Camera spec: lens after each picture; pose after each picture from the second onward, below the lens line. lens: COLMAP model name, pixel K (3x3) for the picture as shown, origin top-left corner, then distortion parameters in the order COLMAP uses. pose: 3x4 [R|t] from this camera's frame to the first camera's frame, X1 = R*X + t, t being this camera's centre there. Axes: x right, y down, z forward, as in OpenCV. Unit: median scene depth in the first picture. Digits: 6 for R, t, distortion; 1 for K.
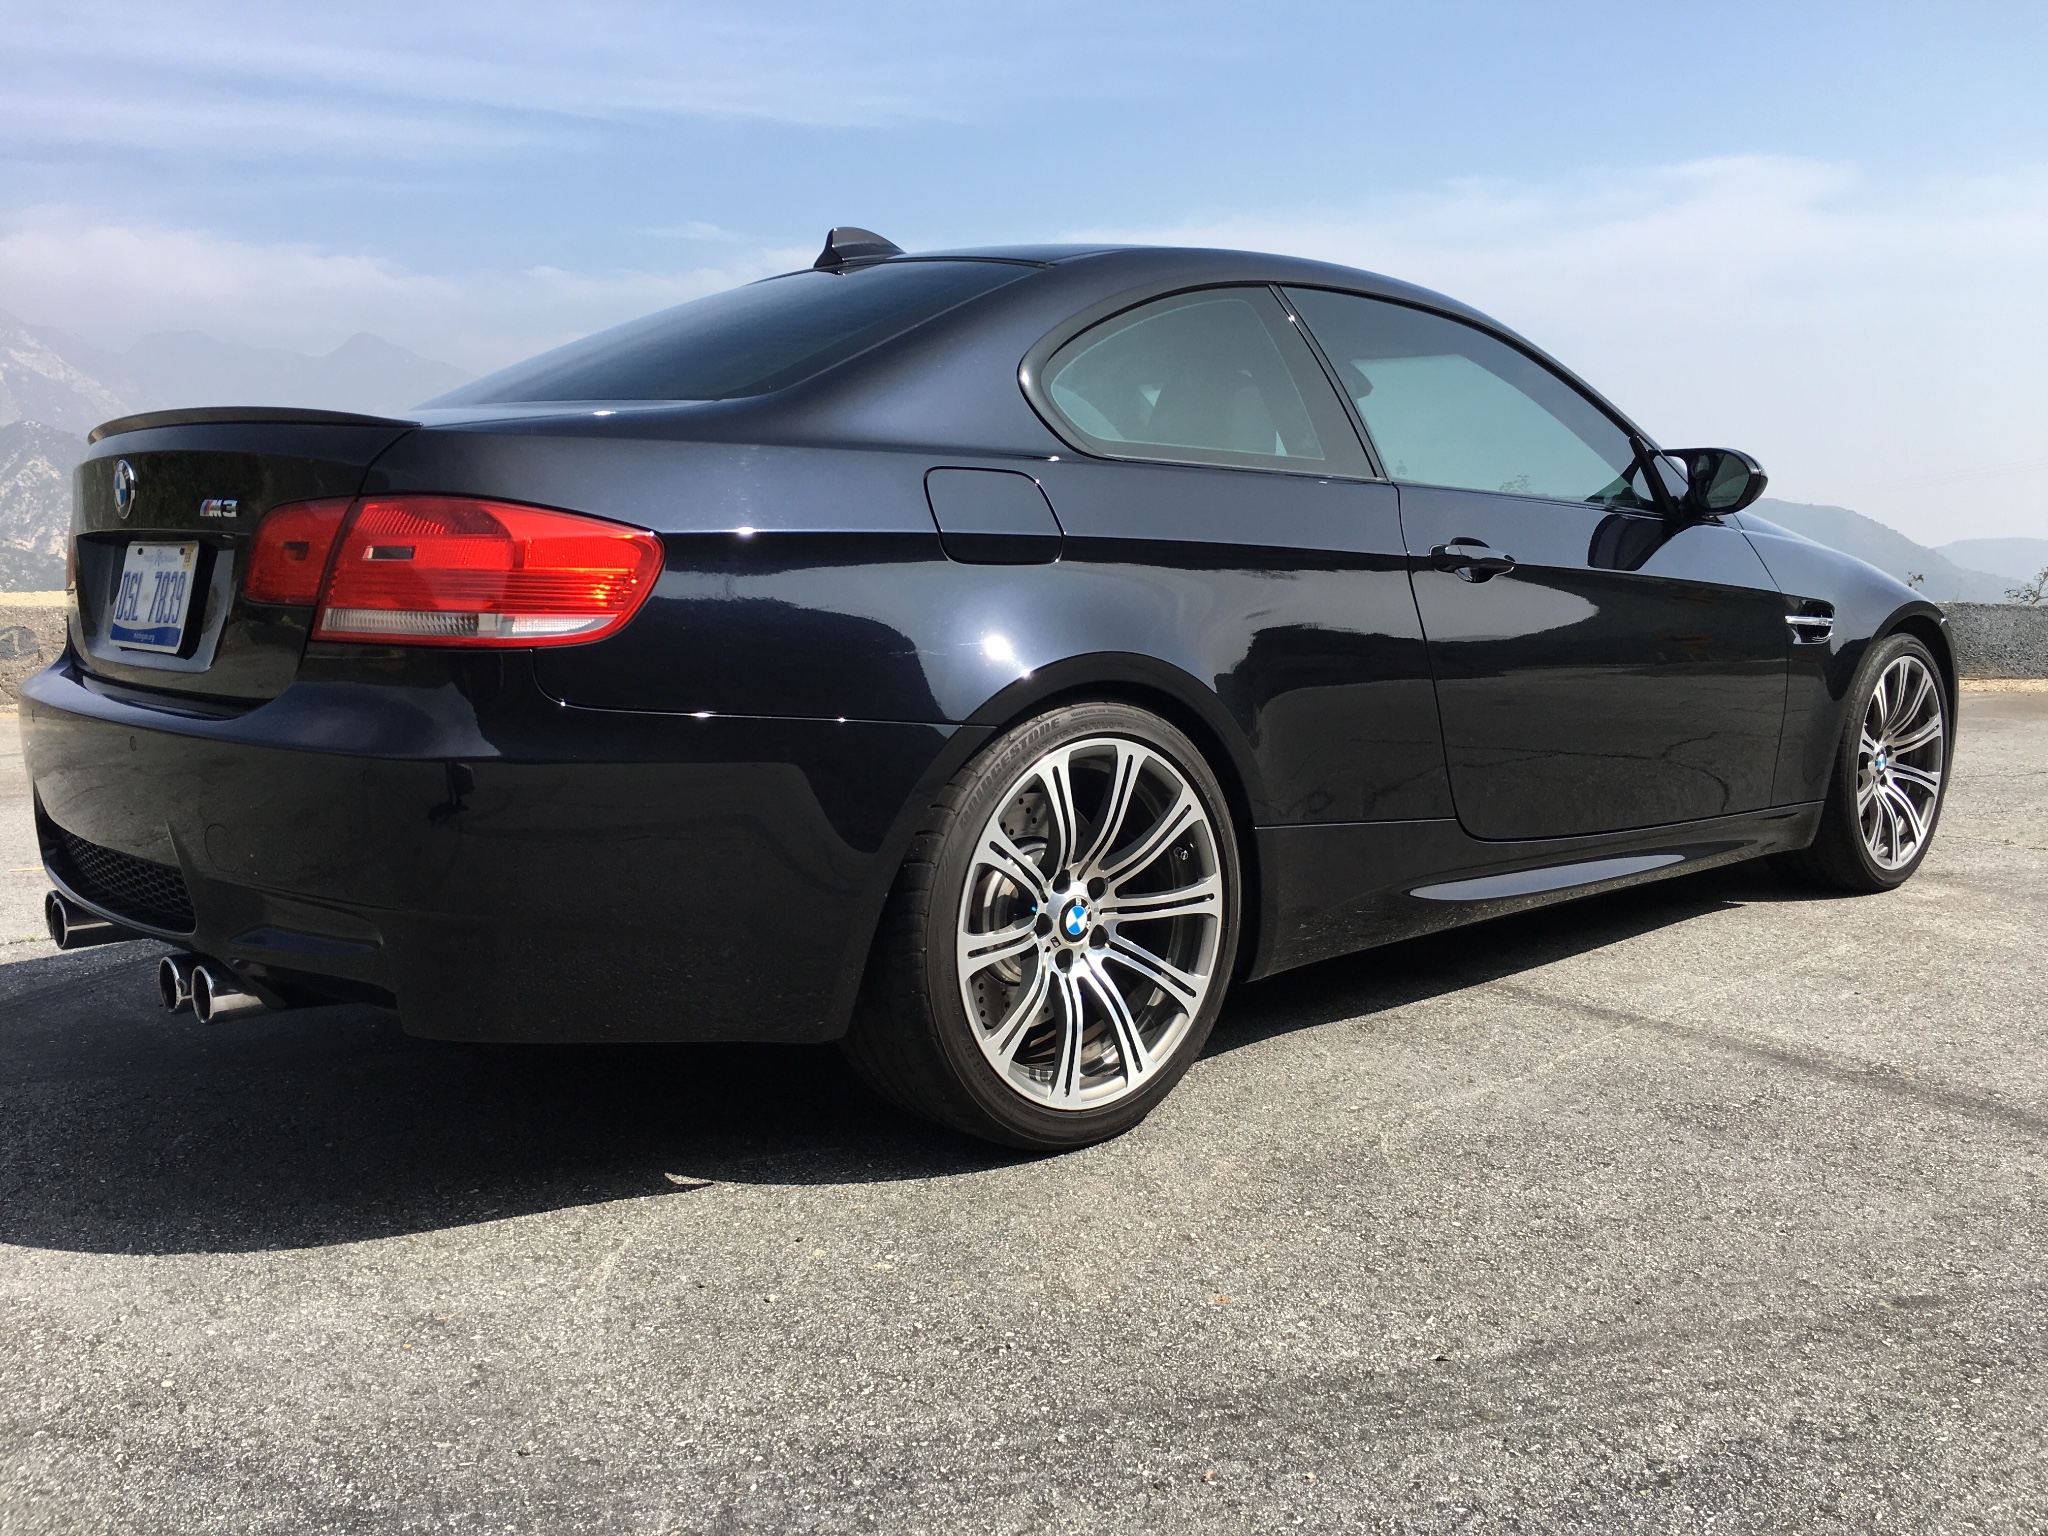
lens RADIAL K [[1750.5, 0, 1024.0], [0, 1750.5, 767.2], [0, 0, 1]] dist [0.085608, -0.125720]
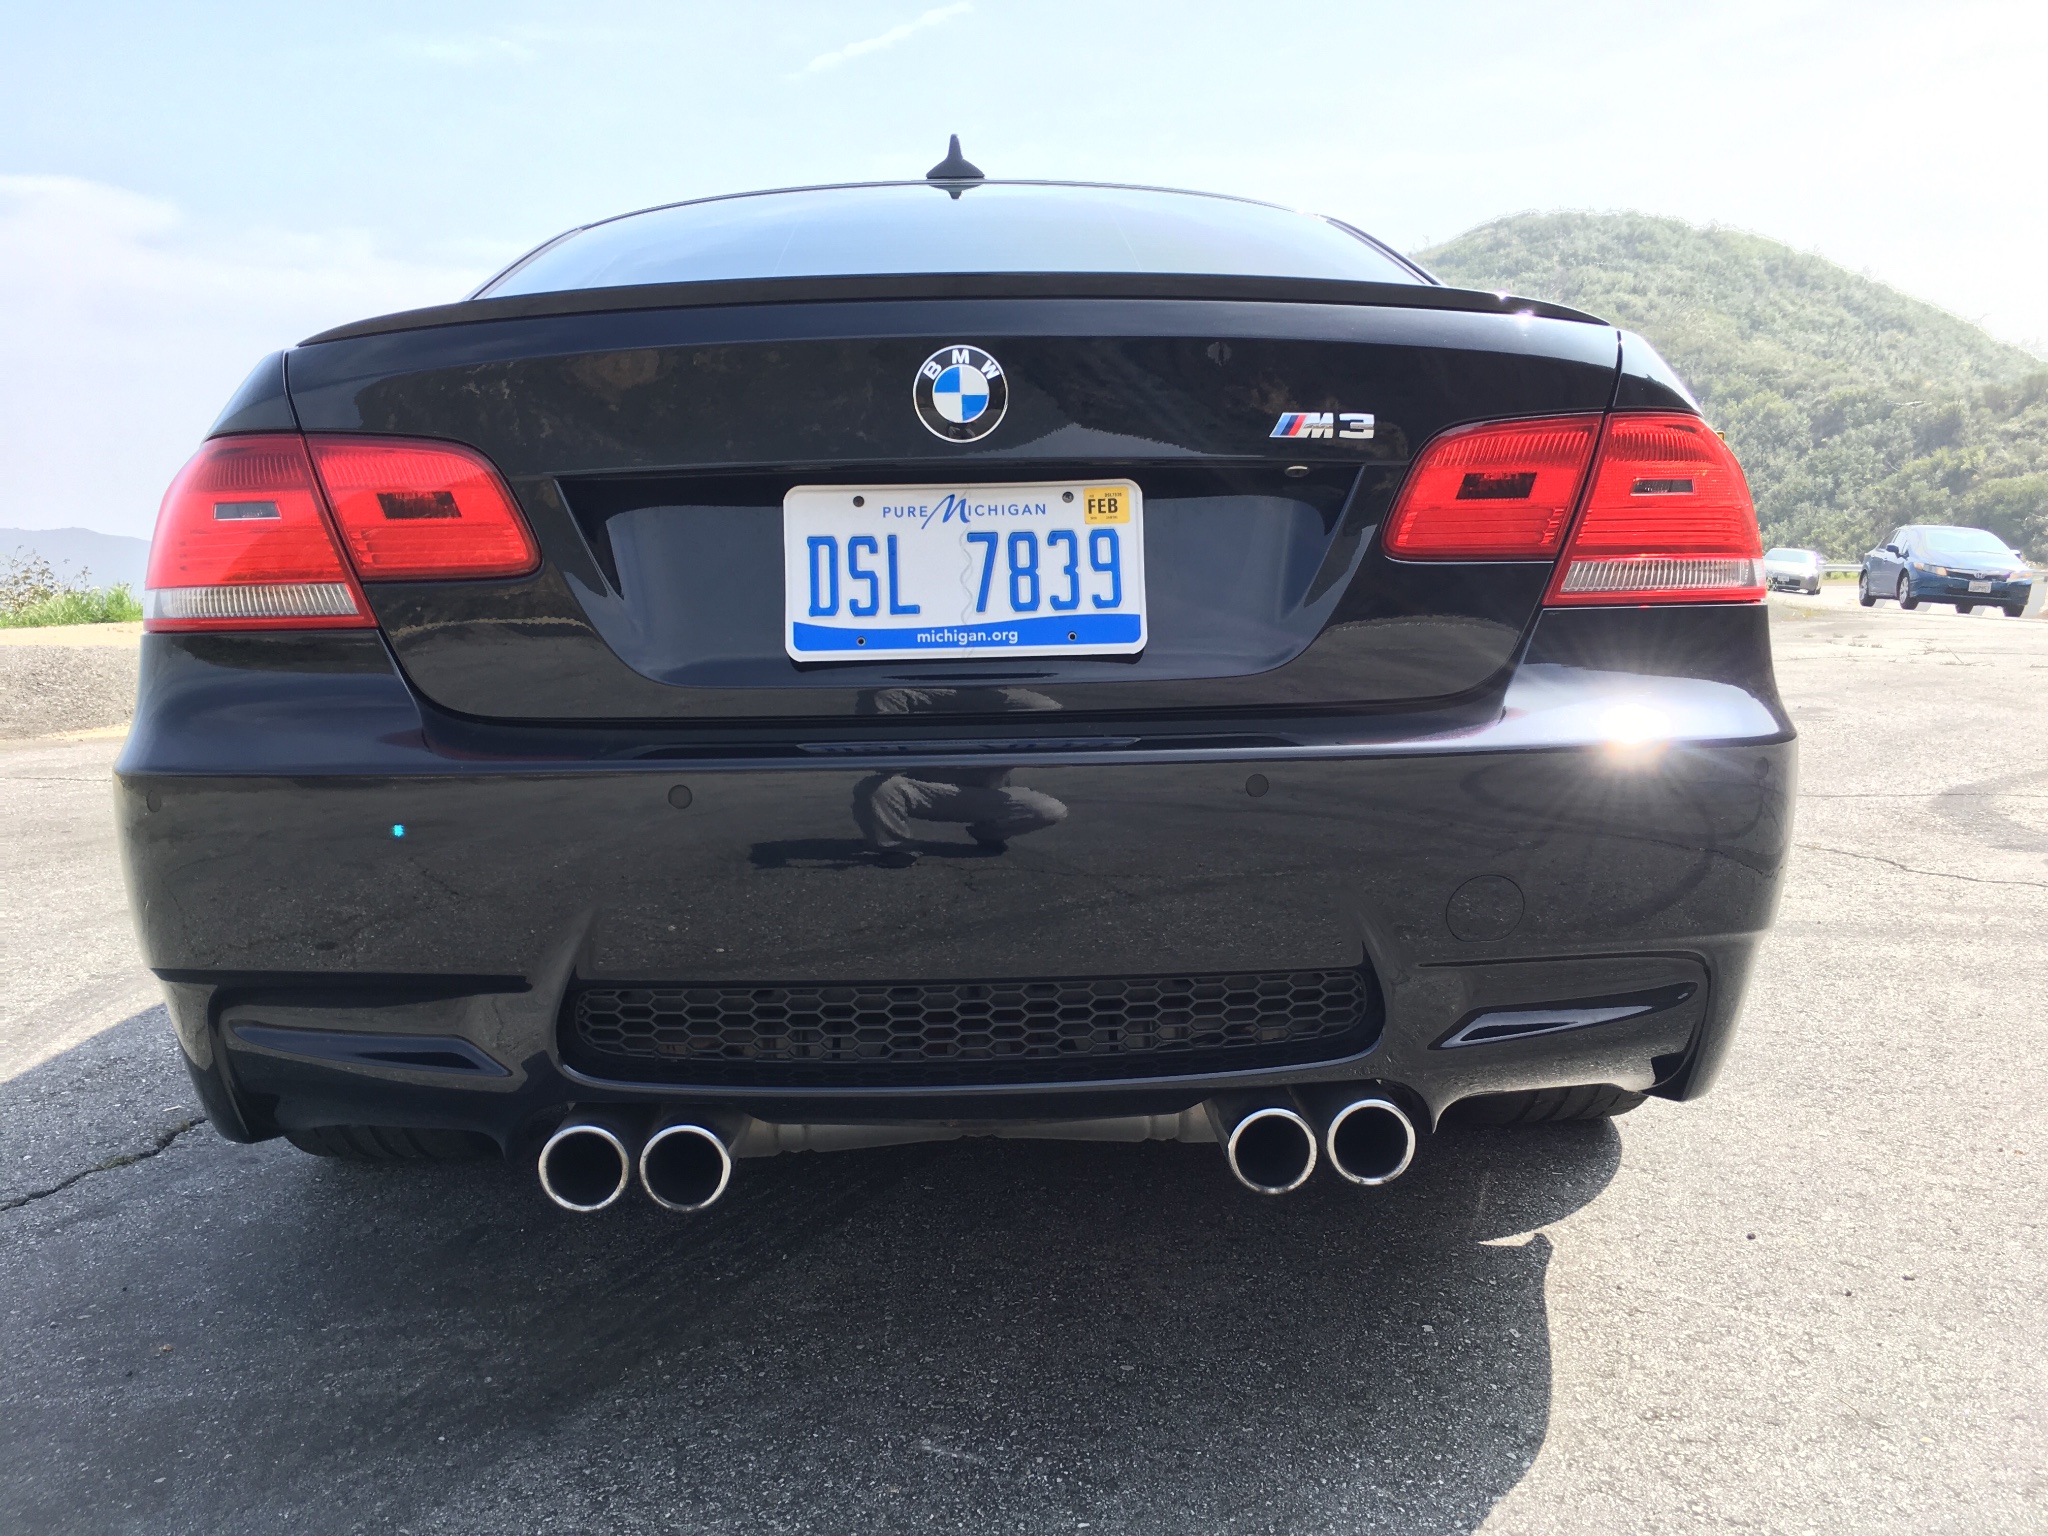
lens RADIAL K [[1750.5, 0, 1027.4], [0, 1750.5, 767.9], [0, 0, 1]] dist [0.085608, -0.125720]
pose [[0.650360, -0.098015, 0.753276, -0.942190], [0.114007, 0.993003, 0.030777, -0.044299], [-0.751022, 0.065862, 0.656984, 0.584830]]
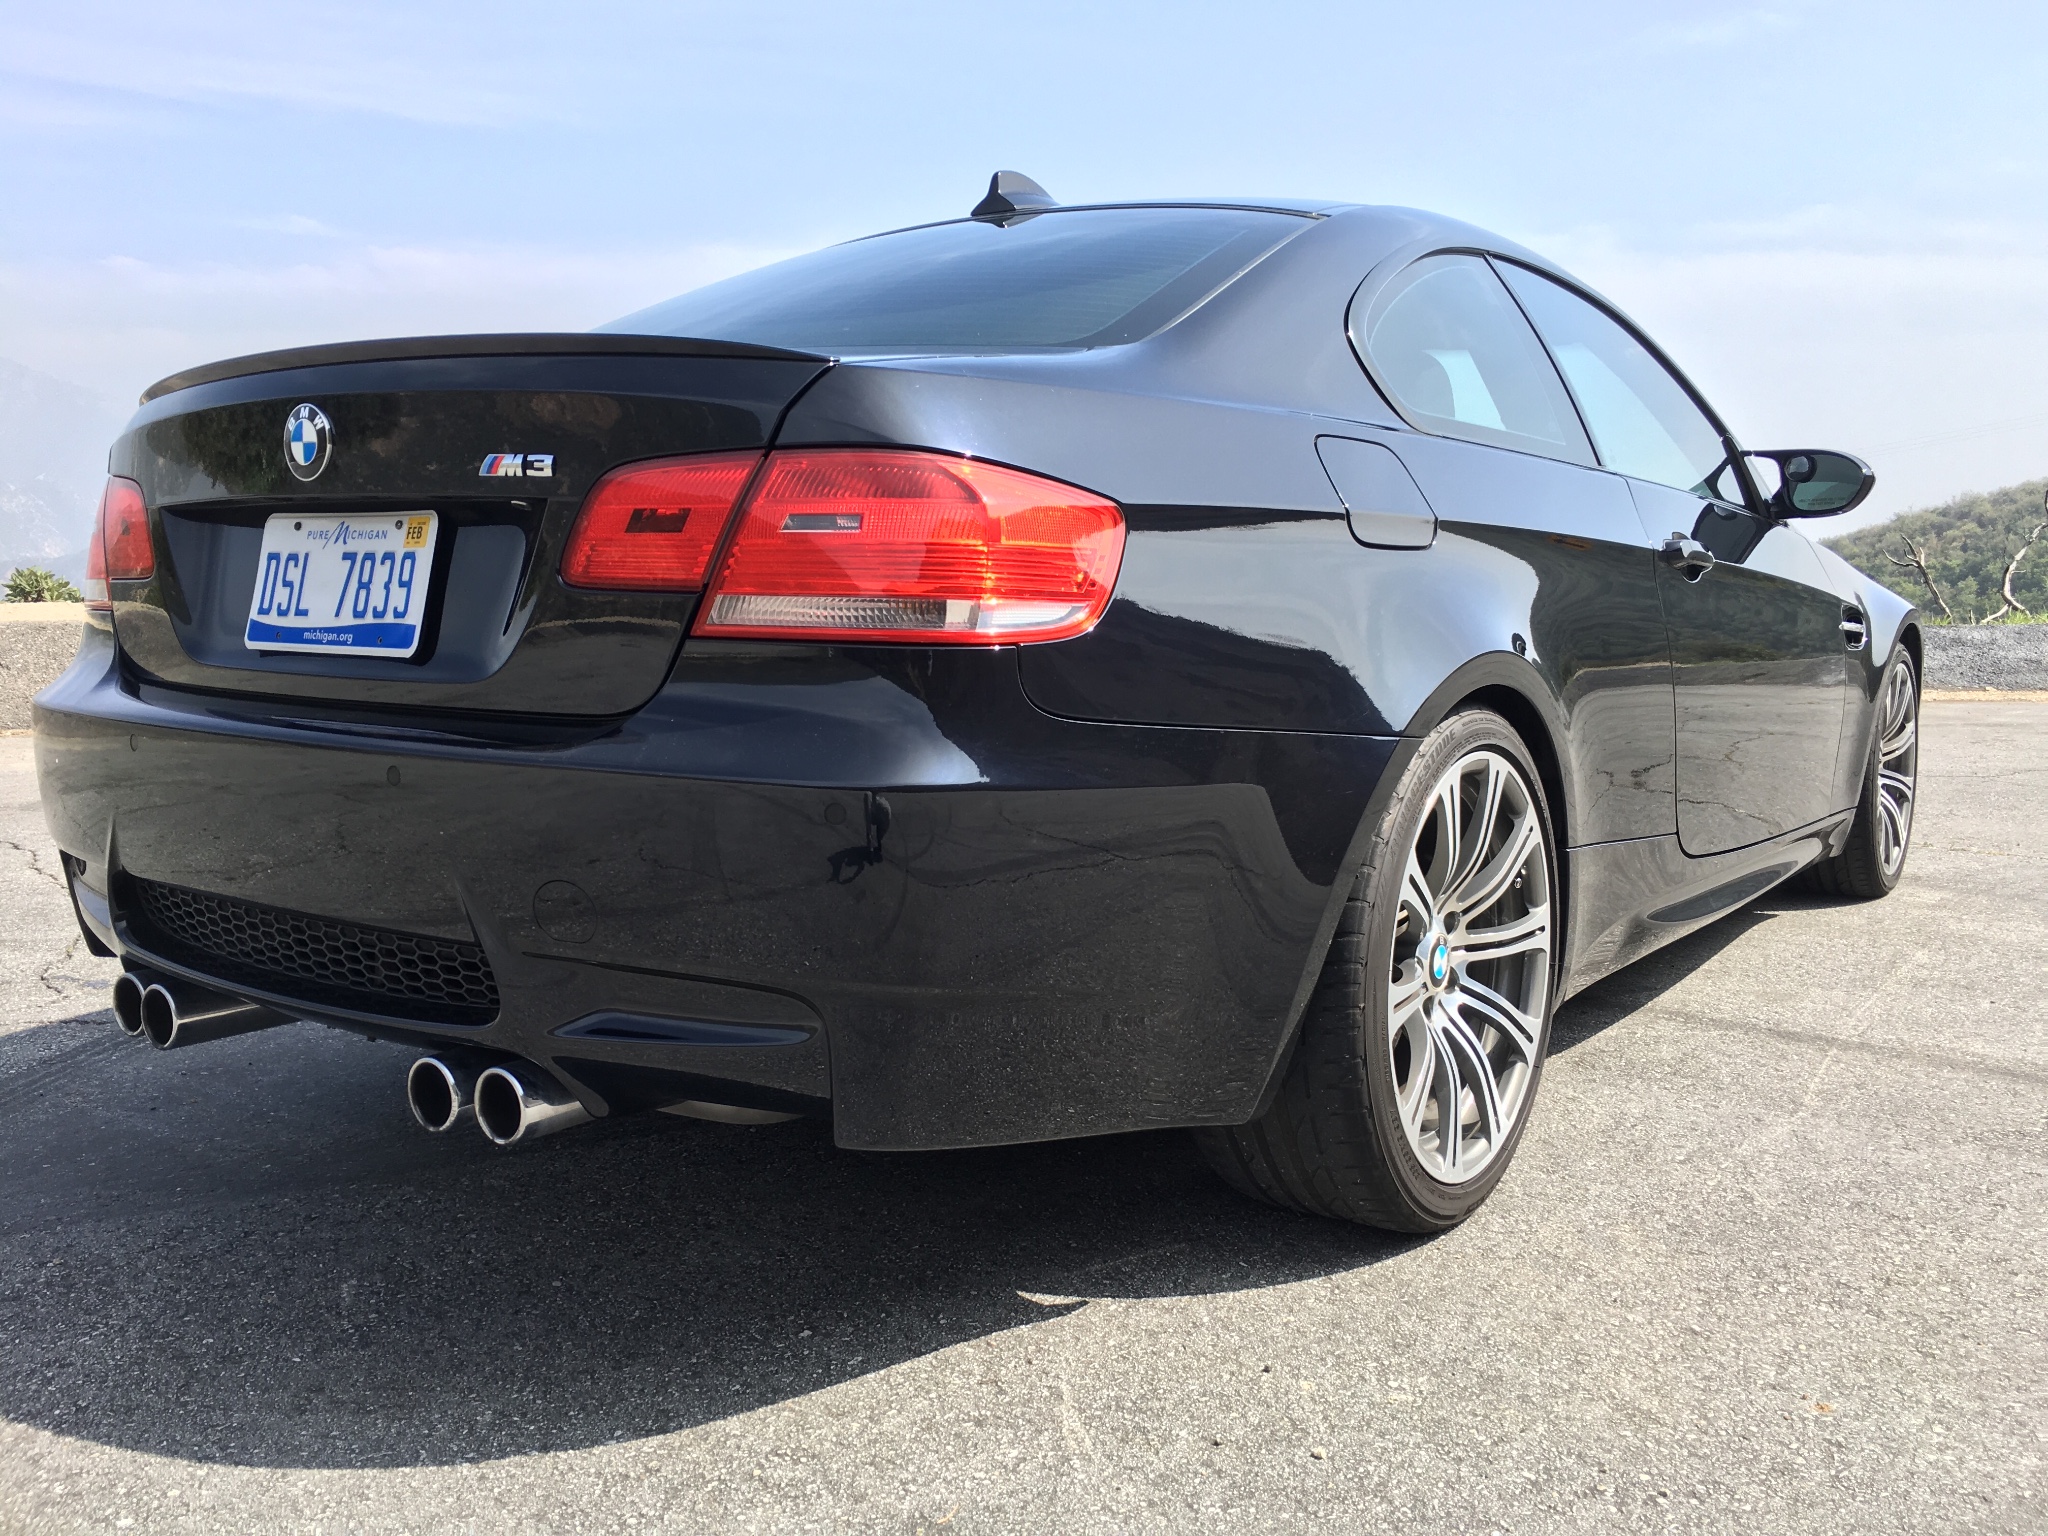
lens RADIAL K [[1750.5, 0, 1018.5], [0, 1750.5, 764.2], [0, 0, 1]] dist [0.085608, -0.125720]
pose [[0.979434, -0.015428, 0.201175, -0.357038], [0.018000, 0.999778, -0.010960, -0.004646], [-0.200961, 0.014356, 0.979494, 0.193393]]
